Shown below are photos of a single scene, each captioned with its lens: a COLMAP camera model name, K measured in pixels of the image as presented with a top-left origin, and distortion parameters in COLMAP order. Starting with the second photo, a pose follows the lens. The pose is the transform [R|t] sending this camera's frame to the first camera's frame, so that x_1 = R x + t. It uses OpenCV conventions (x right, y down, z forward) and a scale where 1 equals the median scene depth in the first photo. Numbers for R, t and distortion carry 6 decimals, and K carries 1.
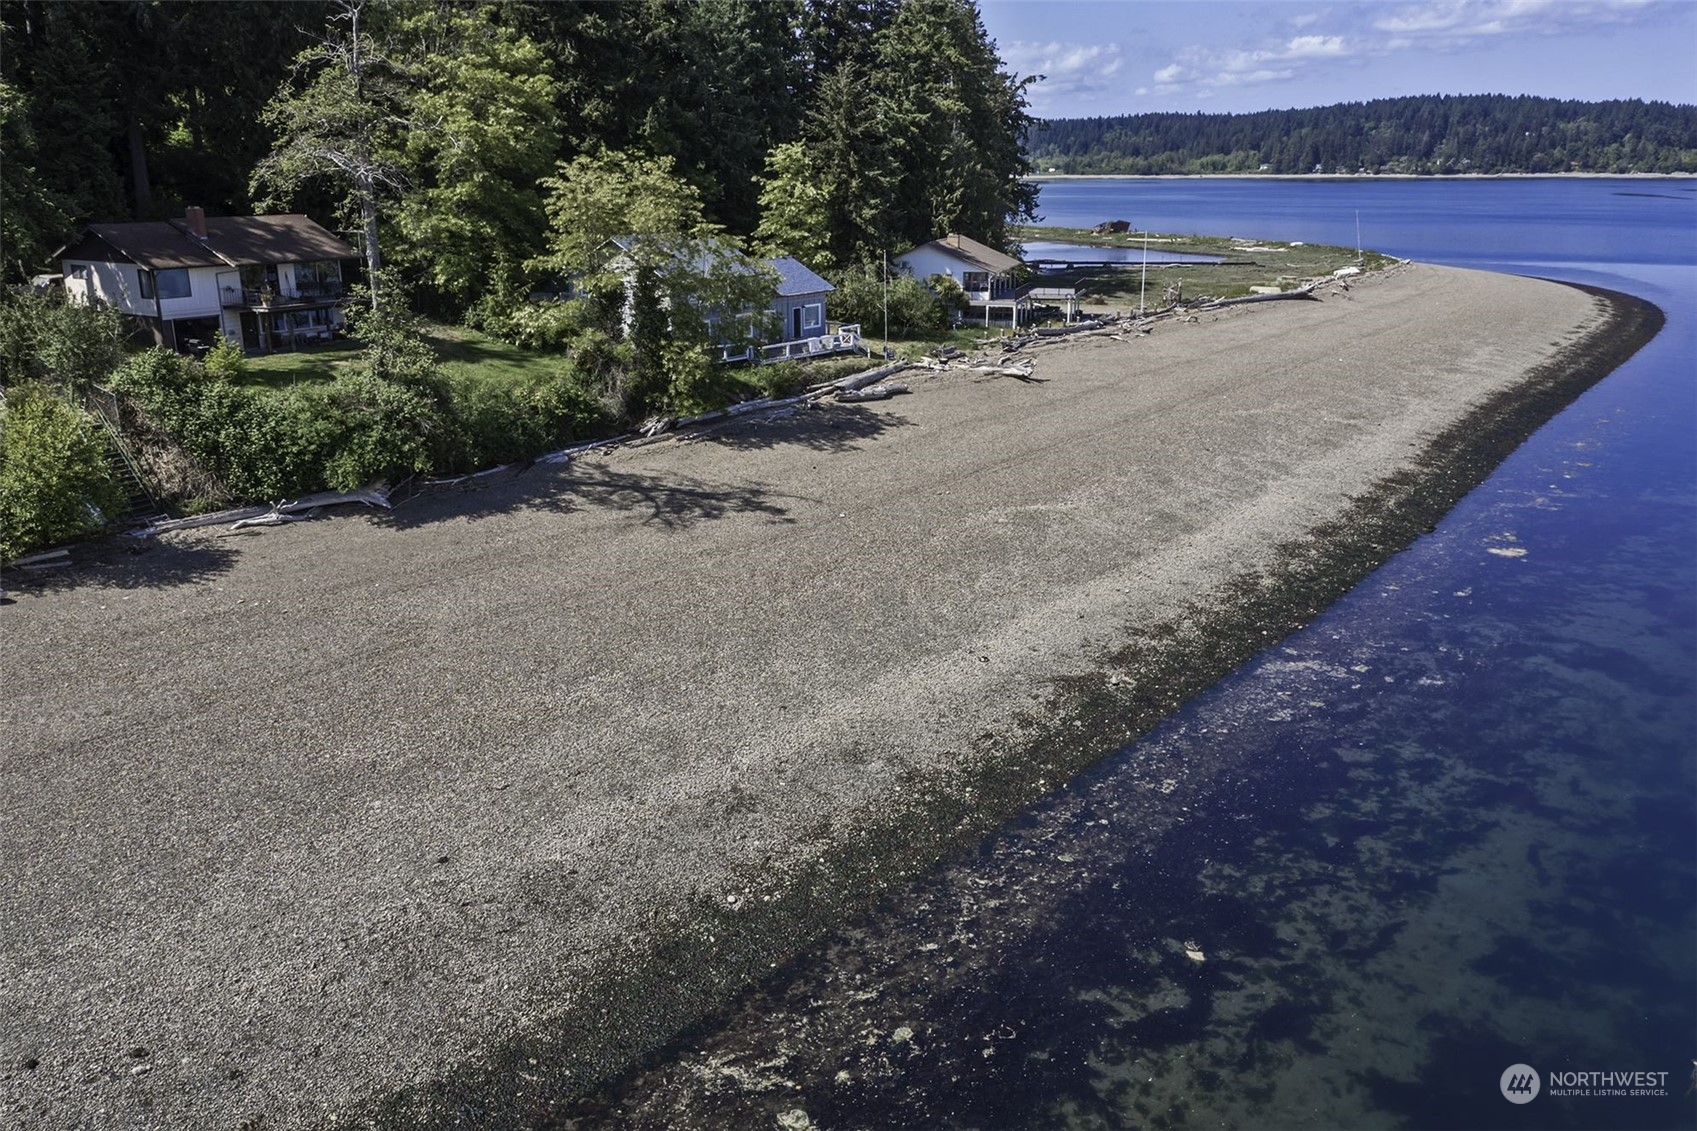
lens RADIAL K [[1542.6, 0, 848.5], [0, 1542.6, 565.5], [0, 0, 1]] dist [0.009582, 0.004436]
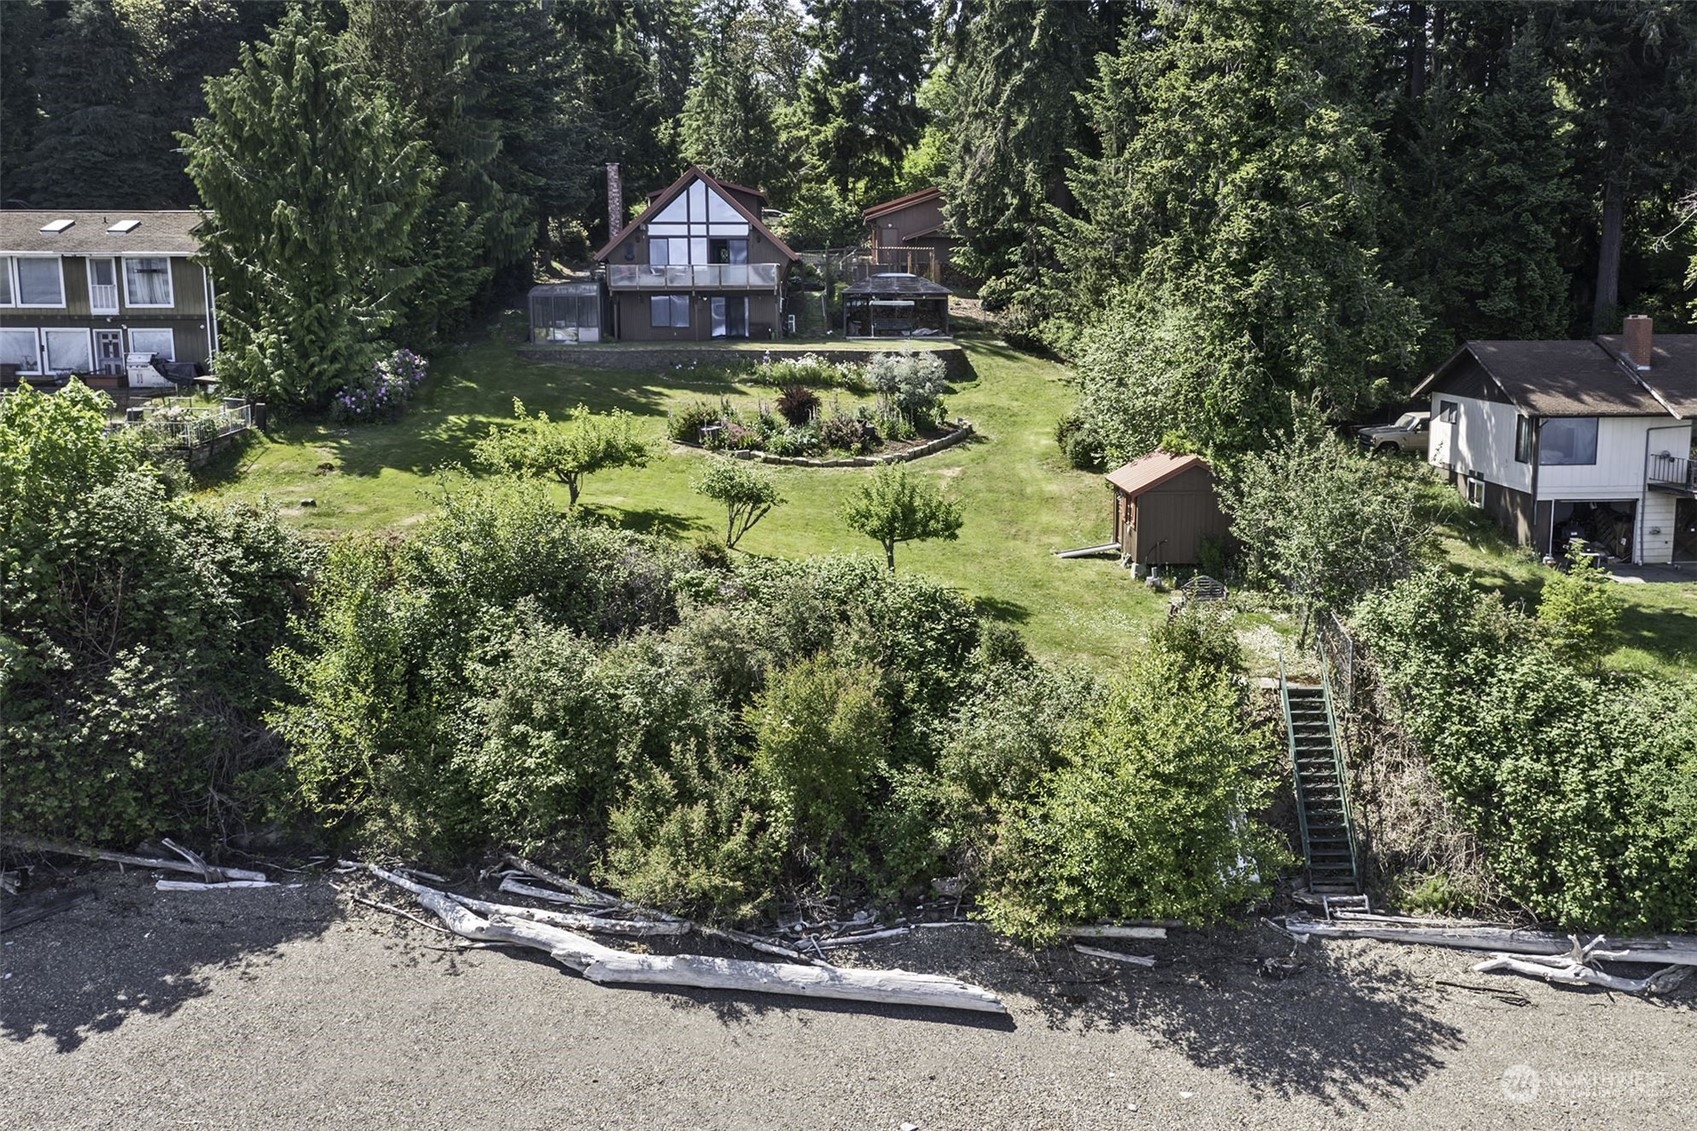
lens RADIAL K [[1542.6, 0, 848.5], [0, 1542.6, 565.5], [0, 0, 1]] dist [0.009582, 0.004436]
pose [[0.585951, 0.135903, -0.798869, -0.142855], [-0.195563, 0.980413, 0.023347, -0.116235], [0.786394, 0.142550, 0.601052, 0.526098]]
